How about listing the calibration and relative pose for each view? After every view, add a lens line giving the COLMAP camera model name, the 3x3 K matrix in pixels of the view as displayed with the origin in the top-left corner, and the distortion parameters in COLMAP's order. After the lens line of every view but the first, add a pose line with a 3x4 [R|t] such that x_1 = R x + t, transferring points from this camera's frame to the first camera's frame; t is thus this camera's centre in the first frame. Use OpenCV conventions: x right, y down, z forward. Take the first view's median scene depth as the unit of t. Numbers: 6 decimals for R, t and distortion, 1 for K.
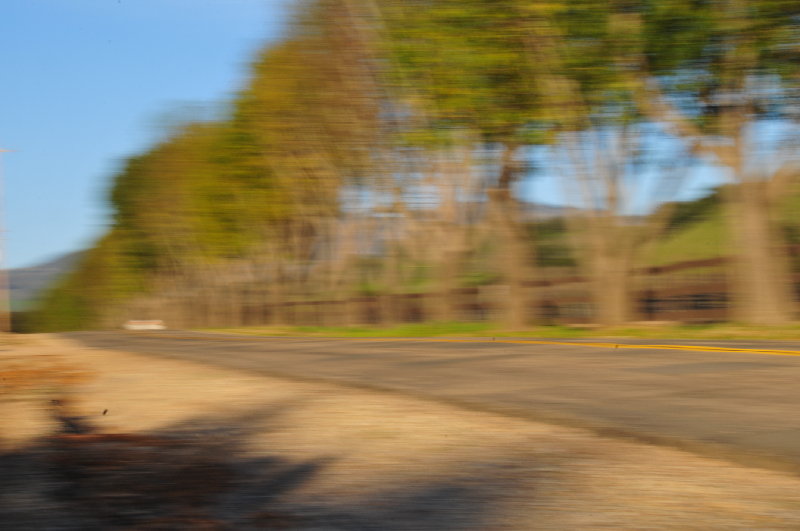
lens RADIAL K [[1865.9, 0, 401.6], [0, 1865.9, 282.3], [0, 0, 1]] dist [0.584866, 0.000000]
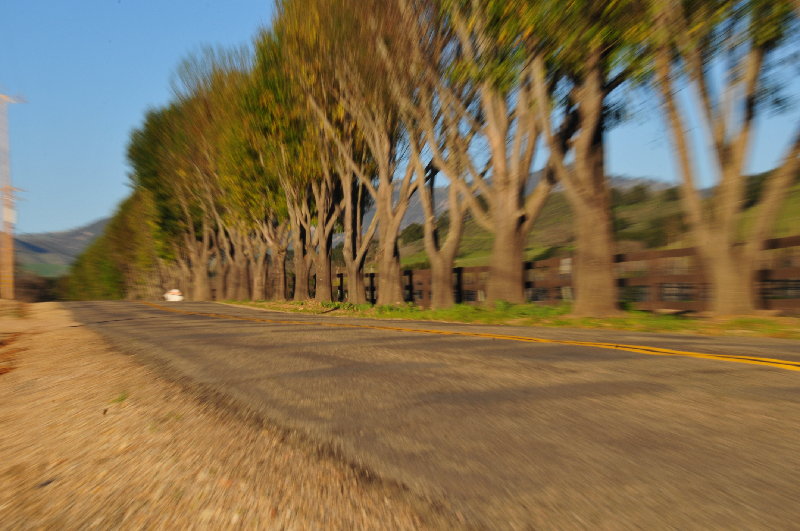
lens RADIAL K [[1822.7, 0, 405.3], [0, 1822.7, 277.1], [0, 0, 1]] dist [0.563007, 0.000000]
pose [[0.999416, 0.020355, -0.027453, 0.002307], [-0.020036, 0.999729, 0.011851, 0.000993], [0.027687, -0.011294, 0.999553, 0.185490]]
